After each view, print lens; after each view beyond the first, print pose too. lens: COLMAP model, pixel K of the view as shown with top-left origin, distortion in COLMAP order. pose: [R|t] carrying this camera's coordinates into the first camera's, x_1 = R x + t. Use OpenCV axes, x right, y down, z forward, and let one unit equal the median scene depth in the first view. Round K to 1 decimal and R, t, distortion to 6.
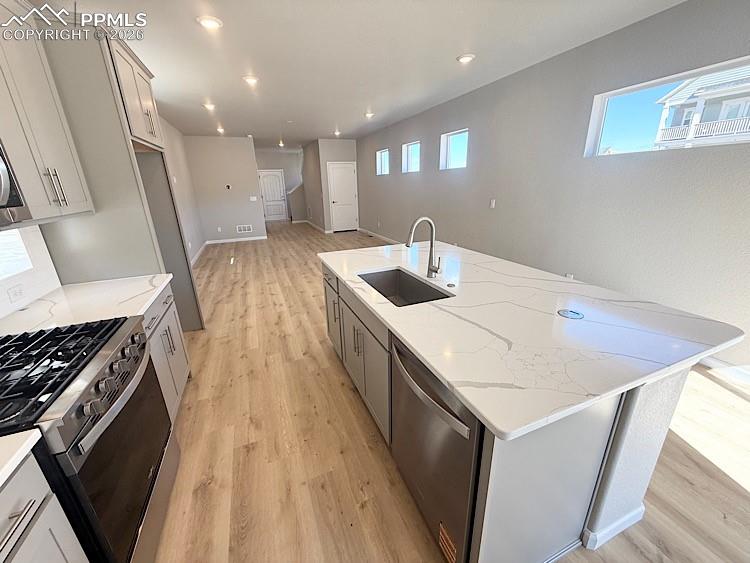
lens RADIAL K [[296.3, 0, 371.2], [0, 296.3, 281.9], [0, 0, 1]] dist [0.002266, -0.001060]
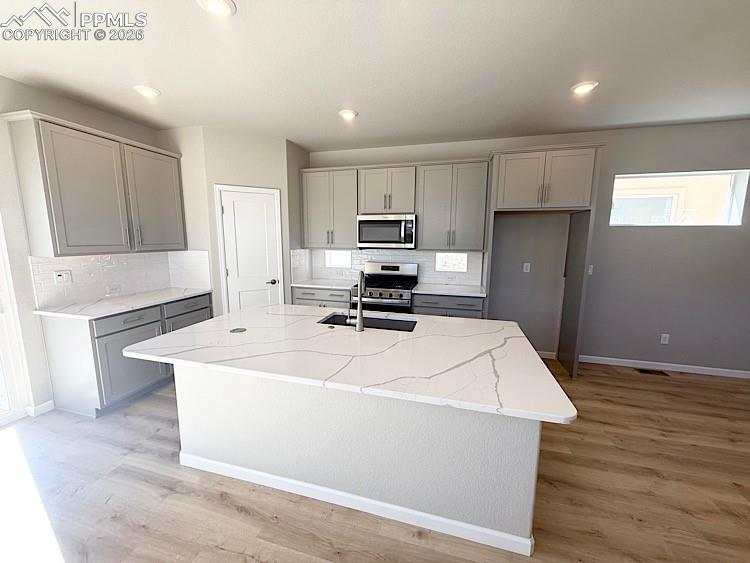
lens RADIAL K [[296.3, 0, 373.5], [0, 296.3, 284.2], [0, 0, 1]] dist [0.002266, -0.001060]
pose [[-0.608262, 0.148878, -0.779649, 0.521648], [-0.242489, 0.900437, 0.361126, -0.298499], [0.755789, 0.408716, -0.511600, 0.819122]]
